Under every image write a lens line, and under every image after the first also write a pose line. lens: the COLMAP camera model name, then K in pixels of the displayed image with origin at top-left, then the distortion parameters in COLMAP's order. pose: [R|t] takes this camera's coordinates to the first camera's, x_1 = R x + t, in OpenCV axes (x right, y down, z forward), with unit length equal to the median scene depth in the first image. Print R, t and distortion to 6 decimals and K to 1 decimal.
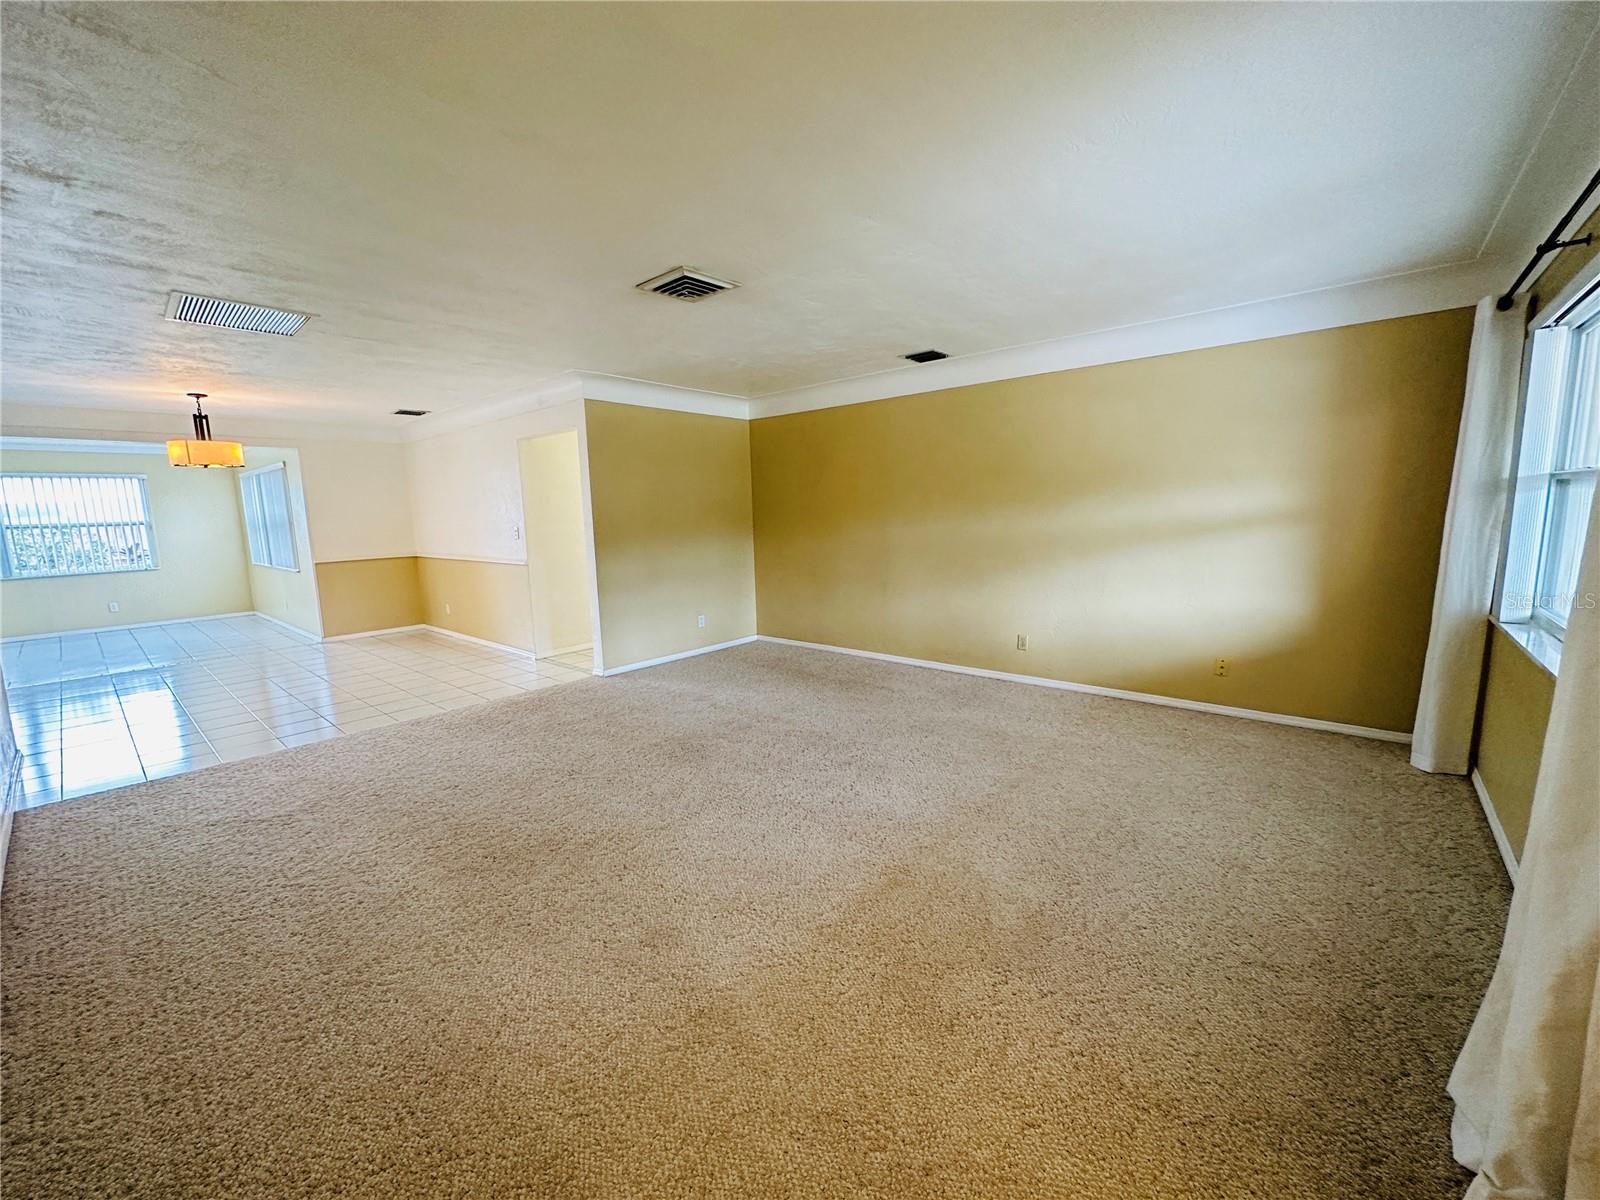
lens RADIAL K [[639.0, 0, 803.7], [0, 639.0, 595.0], [0, 0, 1]] dist [-0.003297, 0.000645]
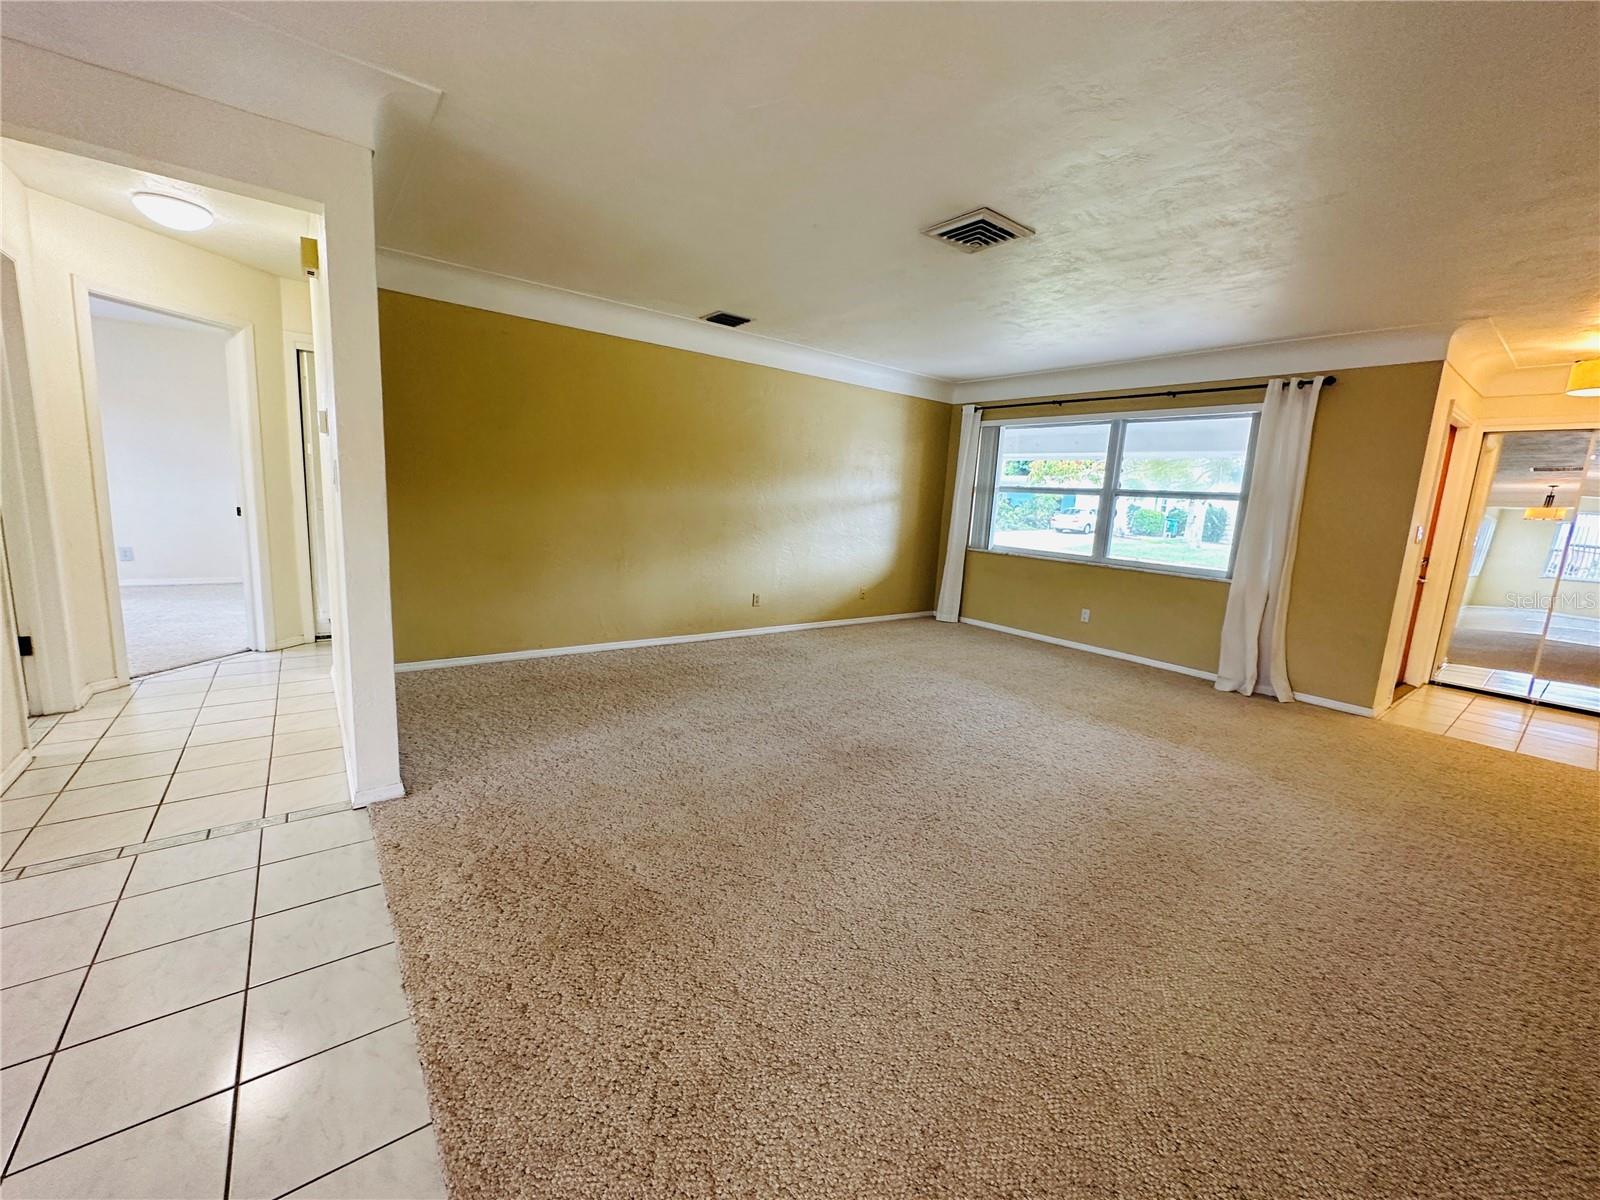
lens RADIAL K [[639.0, 0, 800.3], [0, 639.0, 596.0], [0, 0, 1]] dist [-0.003297, 0.000645]
pose [[0.197984, -0.115005, 0.973435, -0.802661], [0.070607, 0.992187, 0.102860, -0.047721], [-0.977659, 0.048366, 0.204558, 0.728958]]
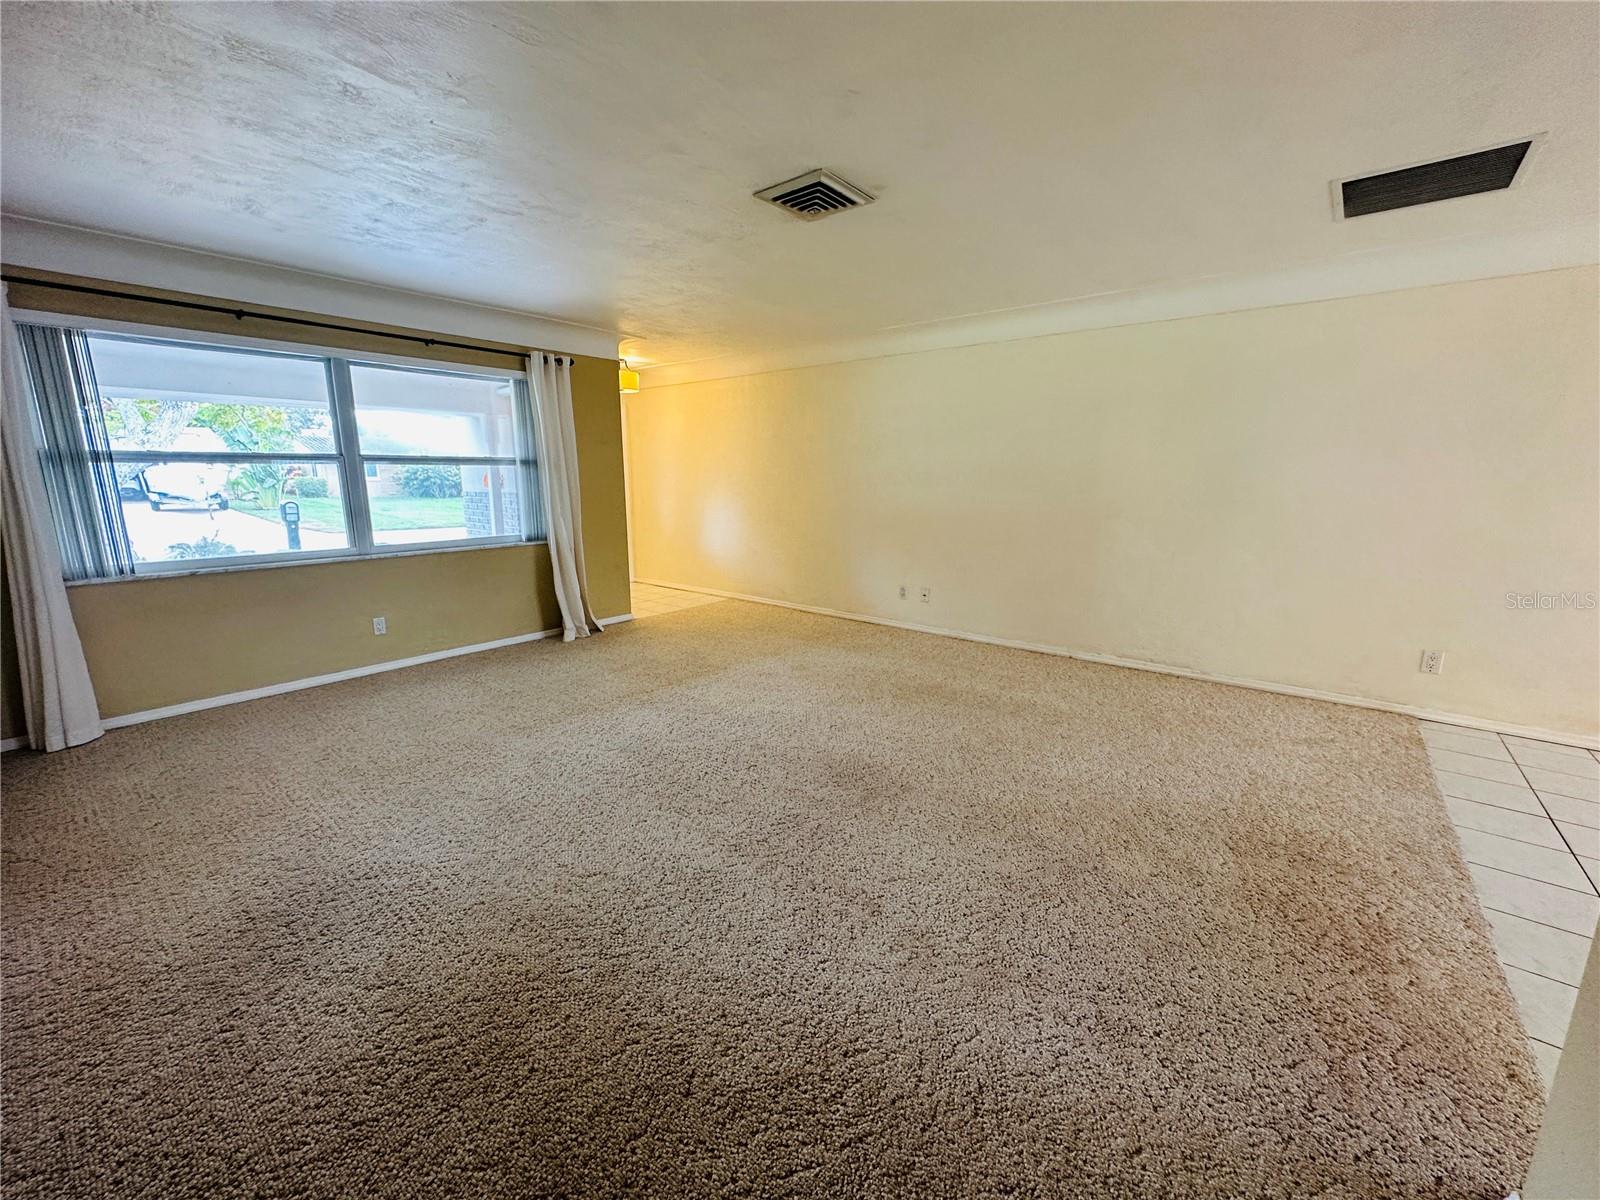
lens RADIAL K [[639.0, 0, 803.4], [0, 639.0, 593.3], [0, 0, 1]] dist [-0.003297, 0.000645]
pose [[-0.999355, 0.029402, -0.020637, -0.088616], [0.021328, 0.947940, 0.317735, -0.169582], [0.028904, 0.317090, -0.947955, 1.326422]]
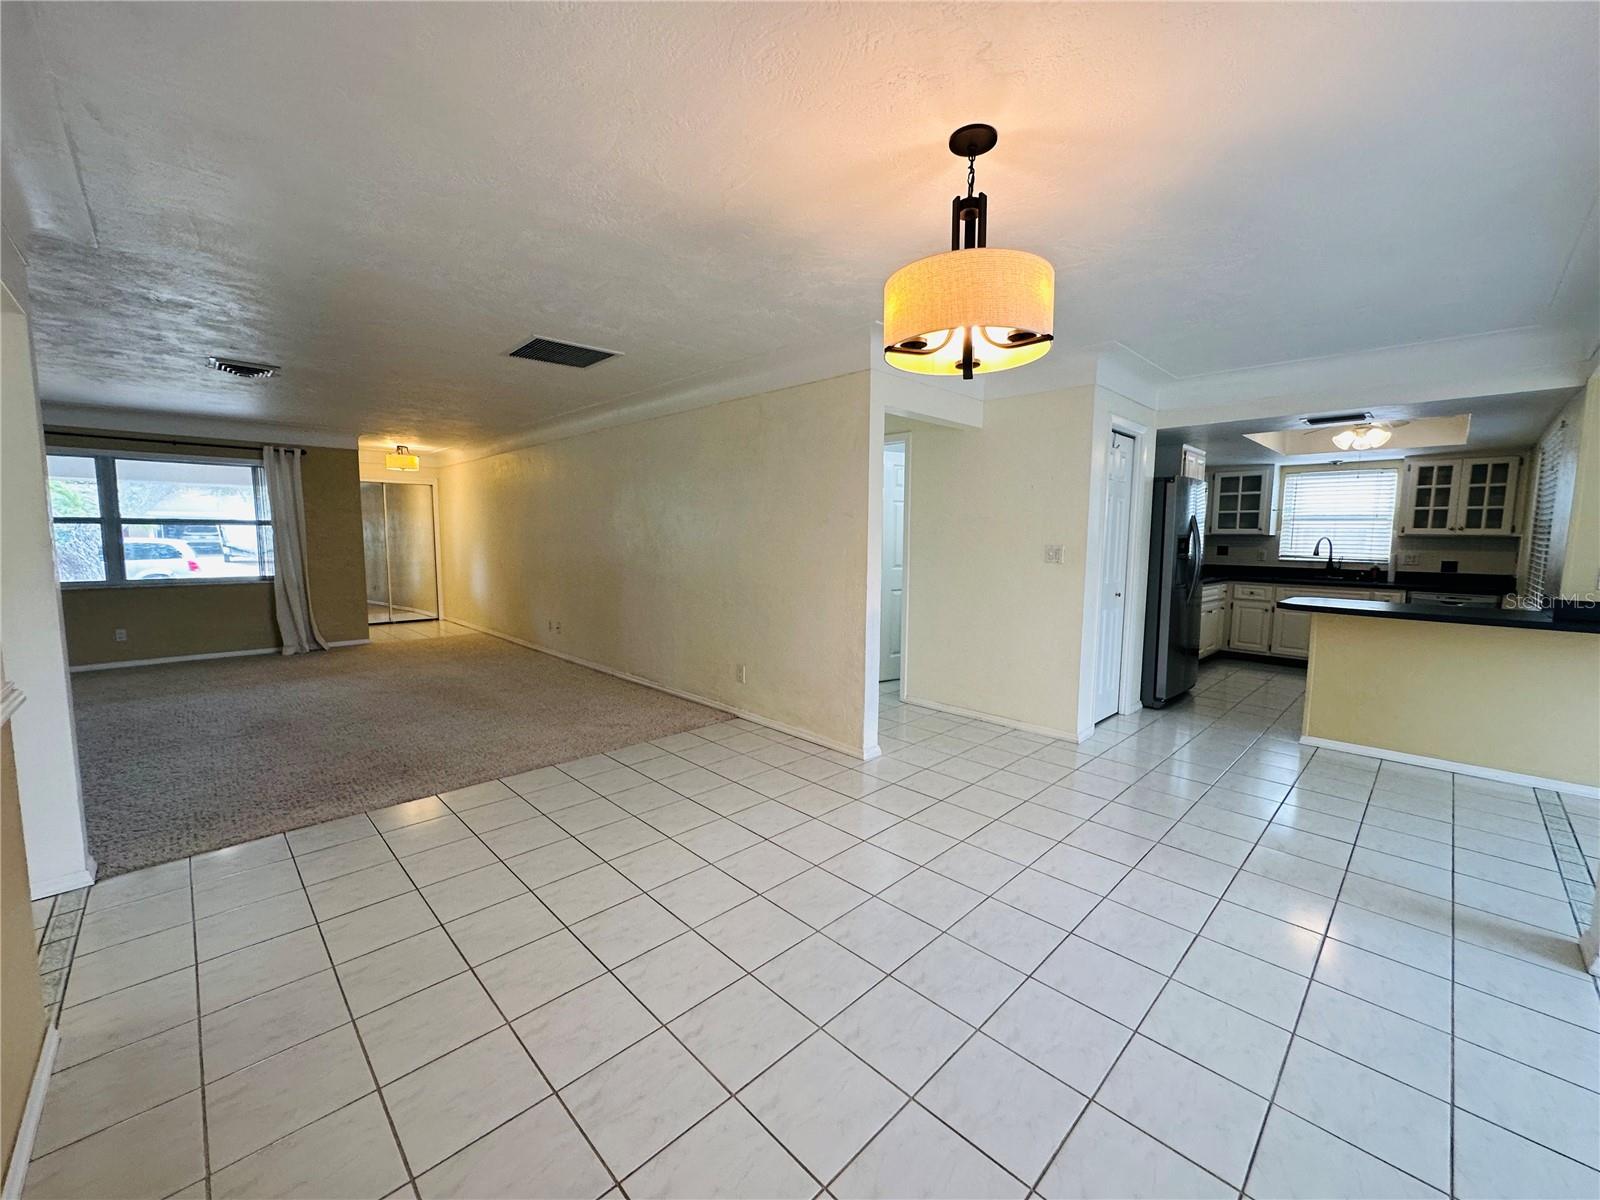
lens RADIAL K [[639.0, 0, 797.8], [0, 639.0, 594.1], [0, 0, 1]] dist [-0.003297, 0.000645]
pose [[-0.995920, 0.011189, 0.089544, -1.020531], [0.031267, 0.973602, 0.226099, -0.183779], [-0.084651, 0.227976, -0.969980, 1.597632]]
